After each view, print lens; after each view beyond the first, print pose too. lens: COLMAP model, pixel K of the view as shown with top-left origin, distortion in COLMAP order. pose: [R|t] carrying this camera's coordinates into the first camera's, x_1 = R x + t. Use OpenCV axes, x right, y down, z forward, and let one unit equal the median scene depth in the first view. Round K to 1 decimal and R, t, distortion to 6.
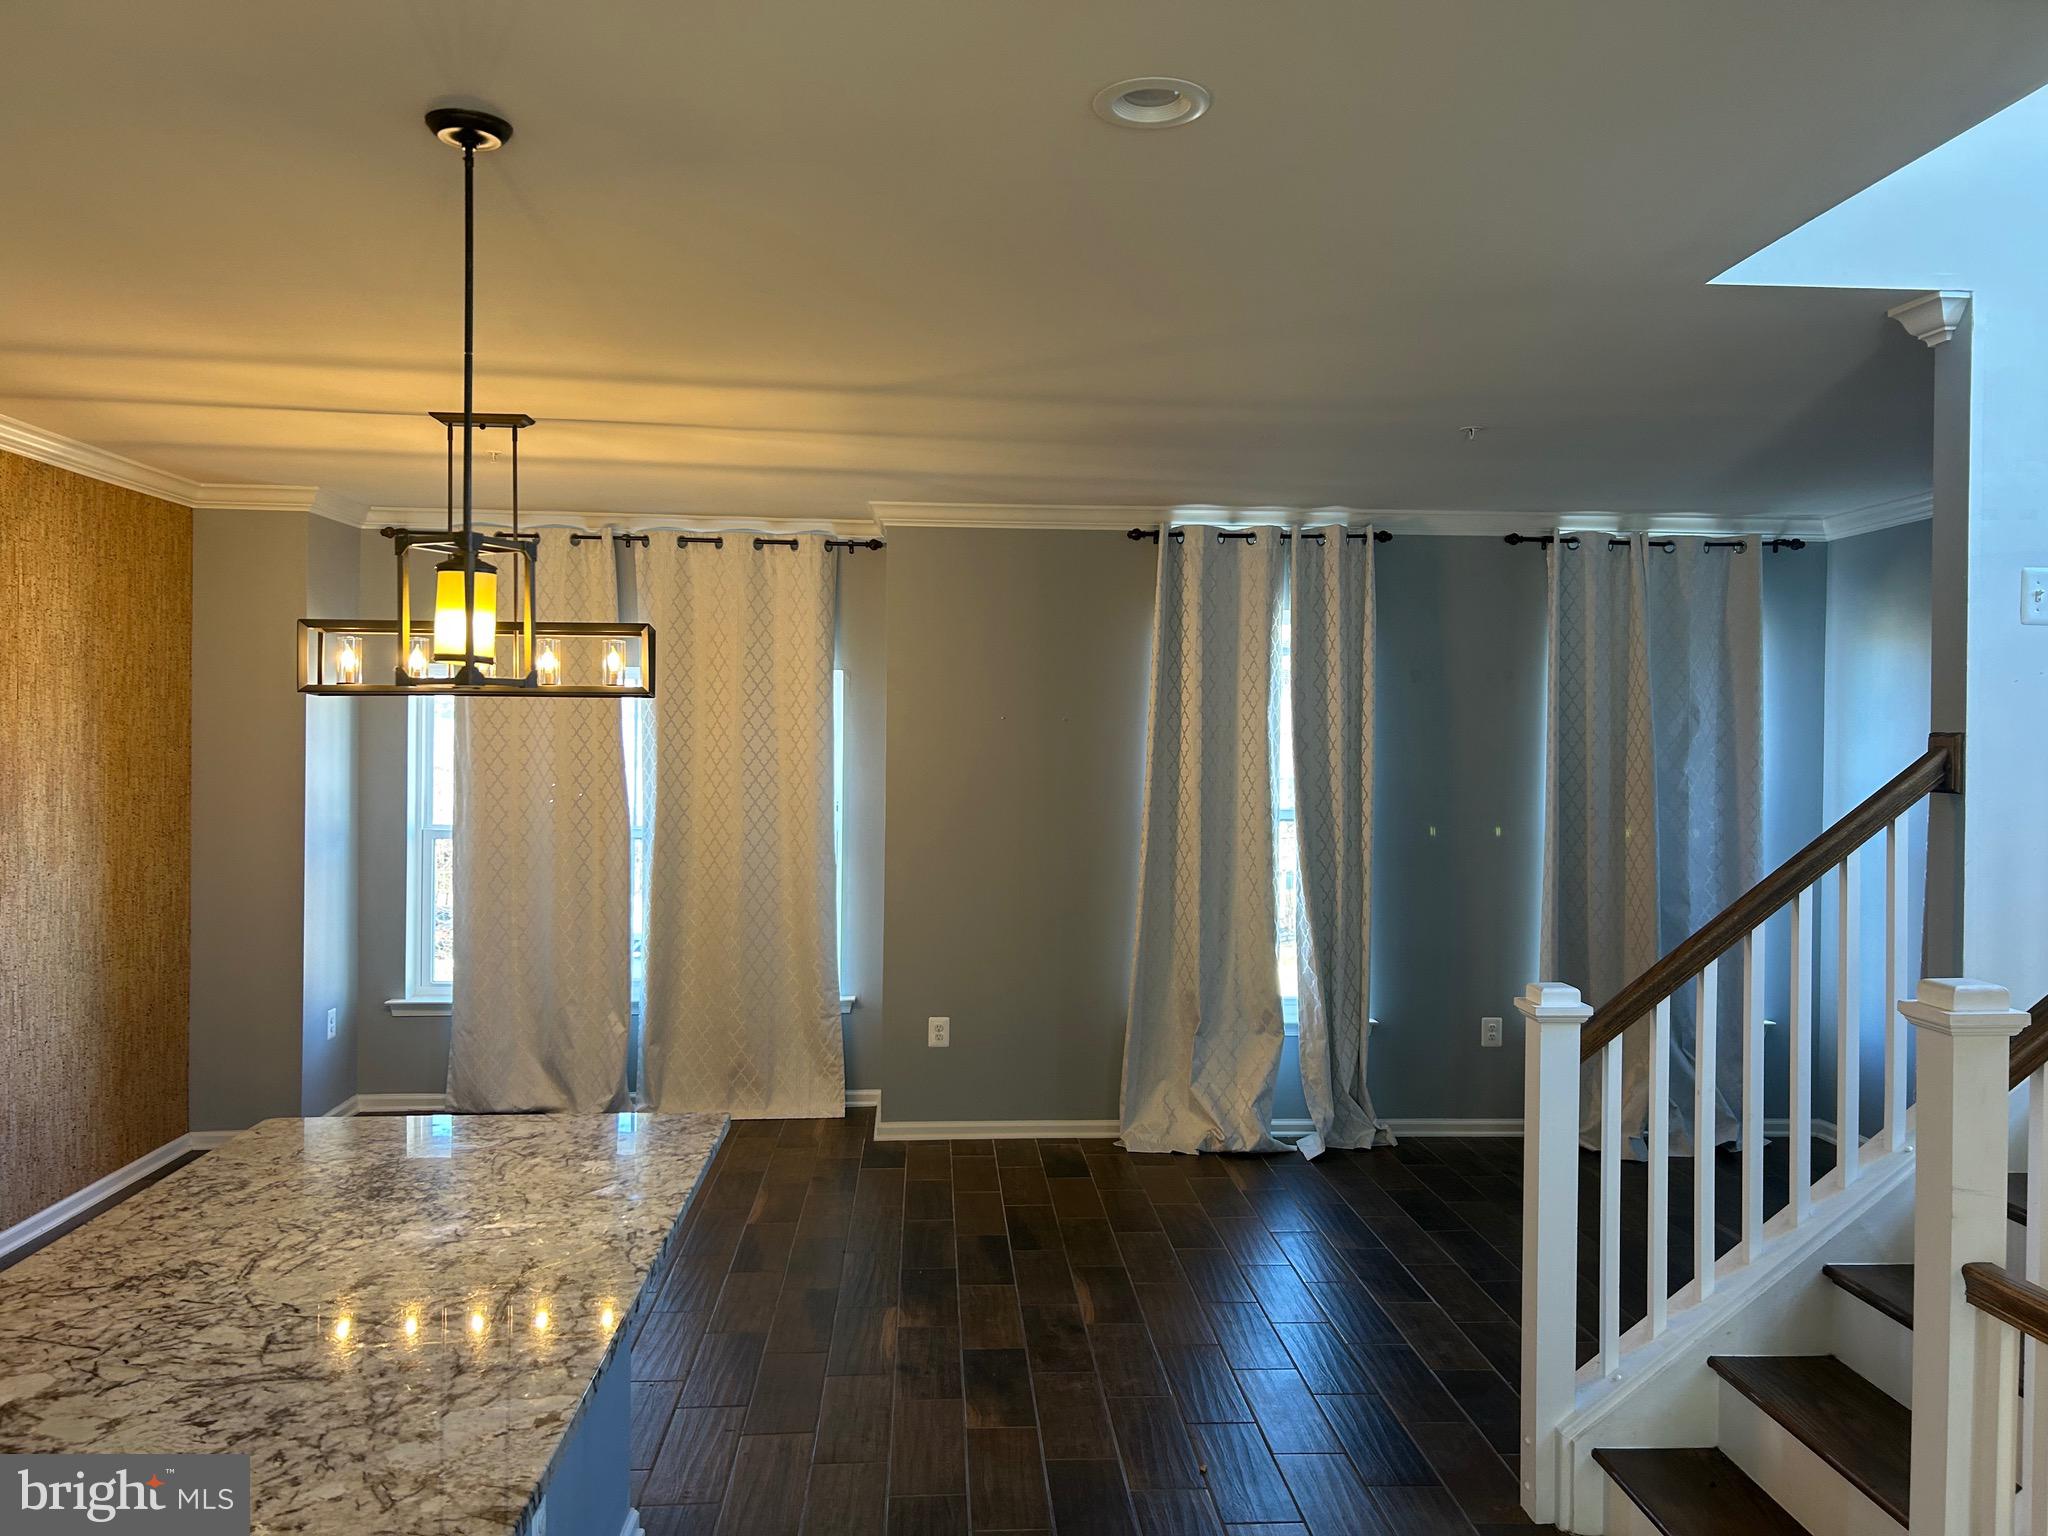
lens RADIAL K [[1547.2, 0, 1054.4], [0, 1547.2, 712.0], [0, 0, 1]] dist [0.032649, -0.016867]
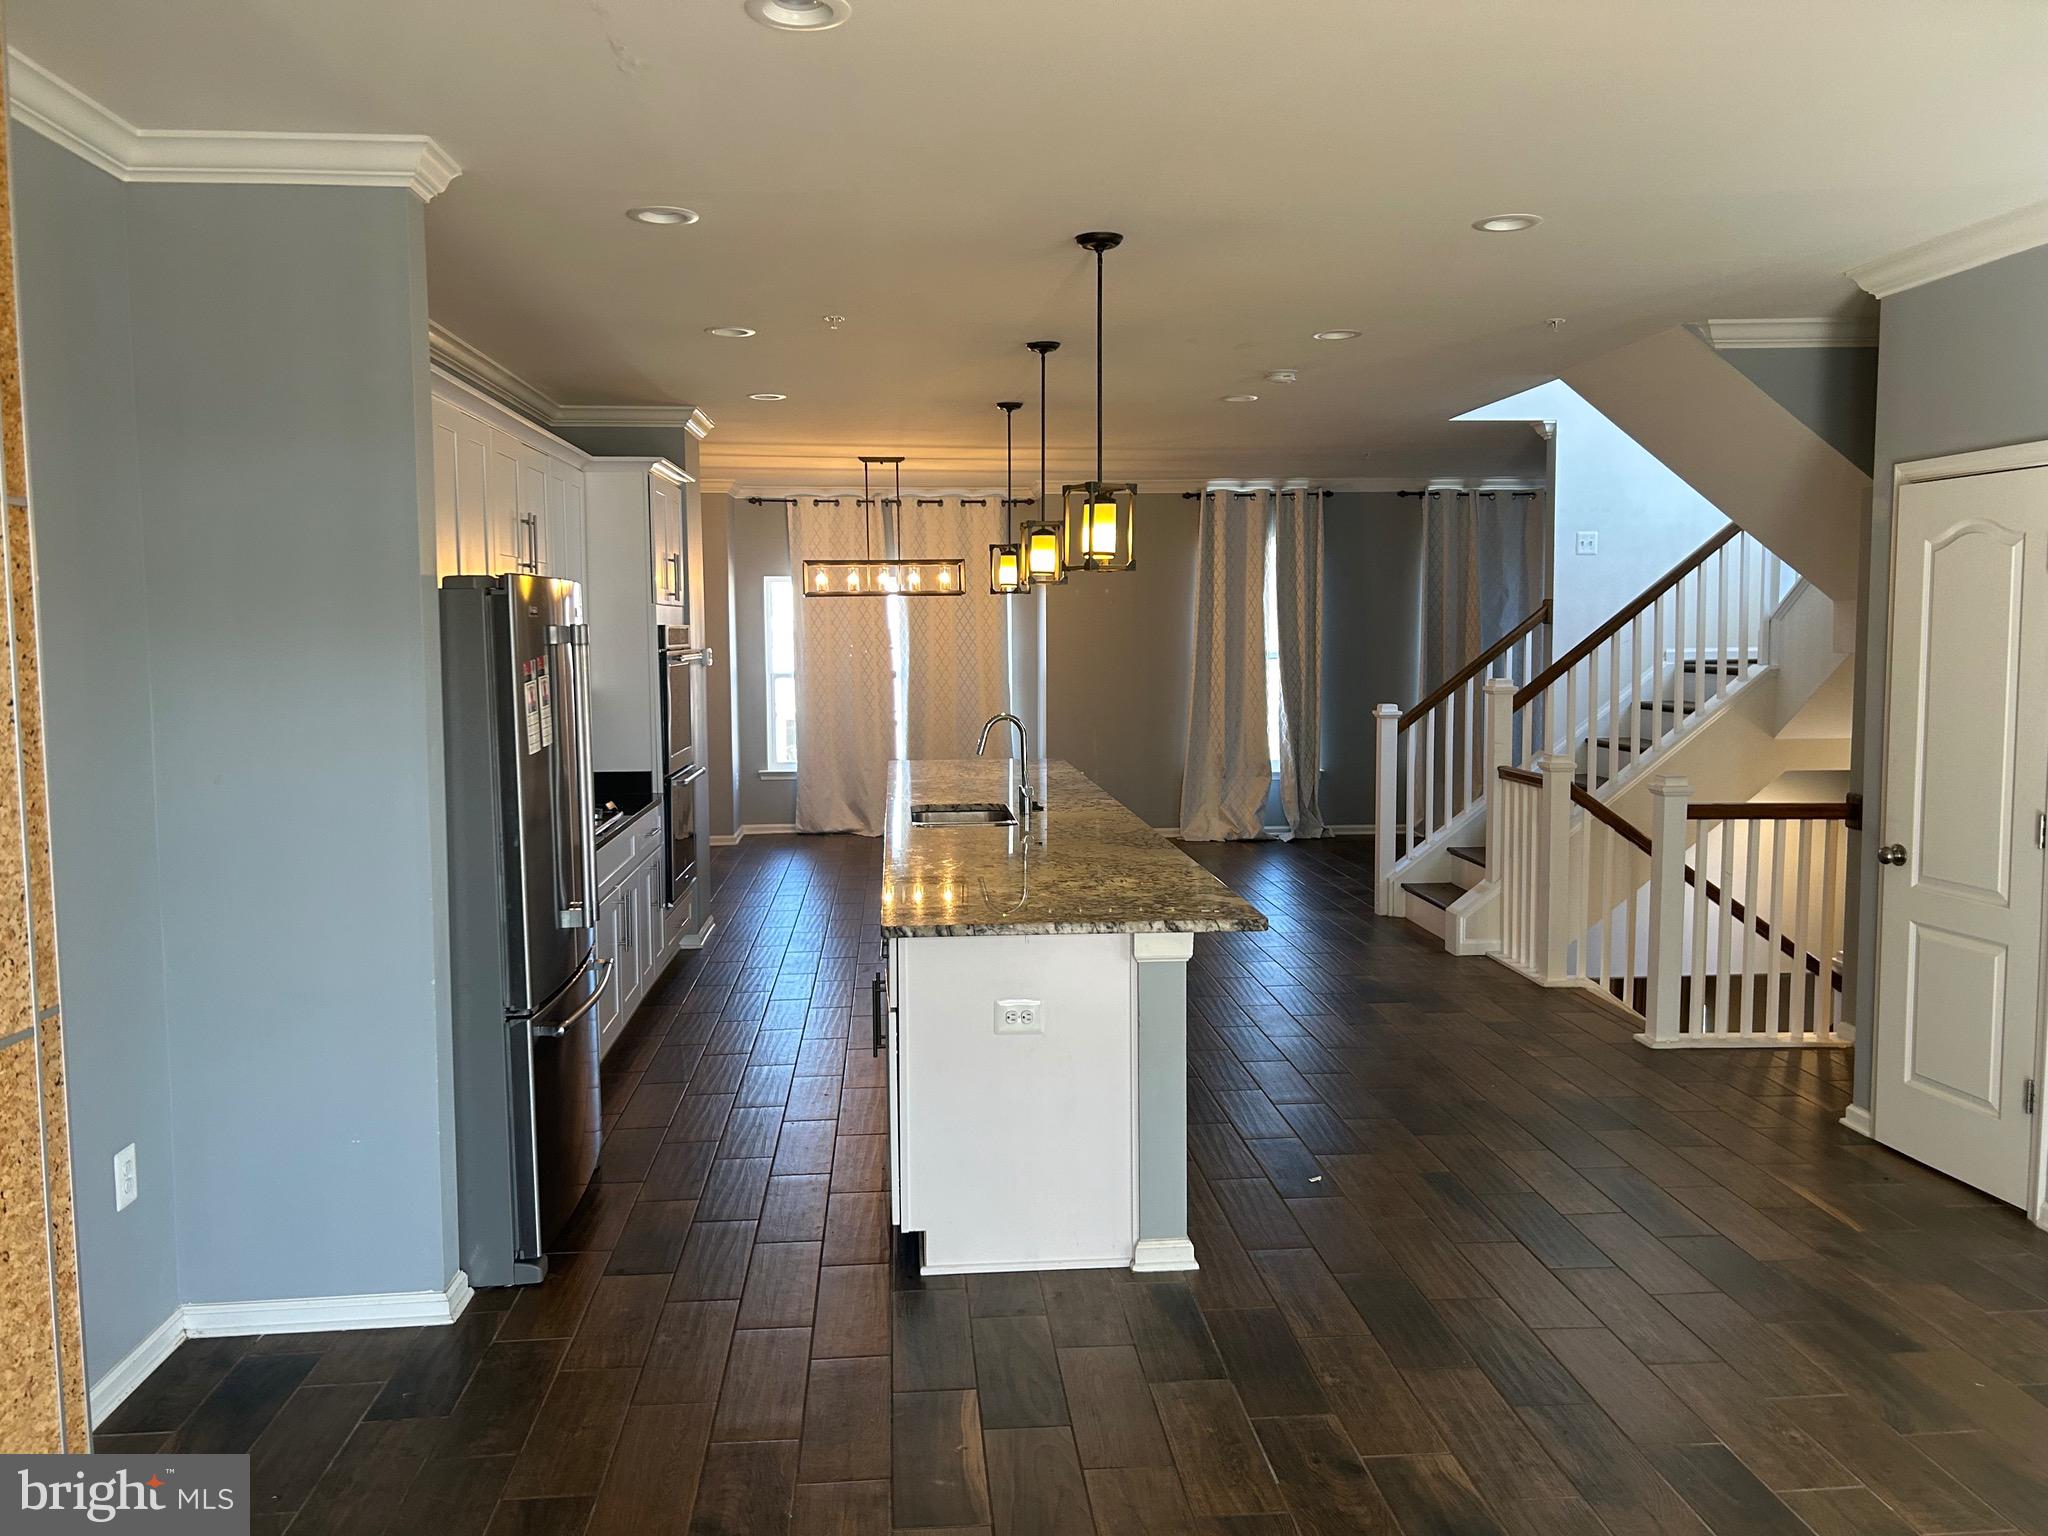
lens RADIAL K [[1547.2, 0, 1017.6], [0, 1547.2, 764.0], [0, 0, 1]] dist [0.032649, -0.016867]
pose [[0.999823, -0.018693, -0.002000, -0.141278], [0.018800, 0.994225, 0.105660, -0.001594], [0.000014, -0.105679, 0.994400, -0.775635]]
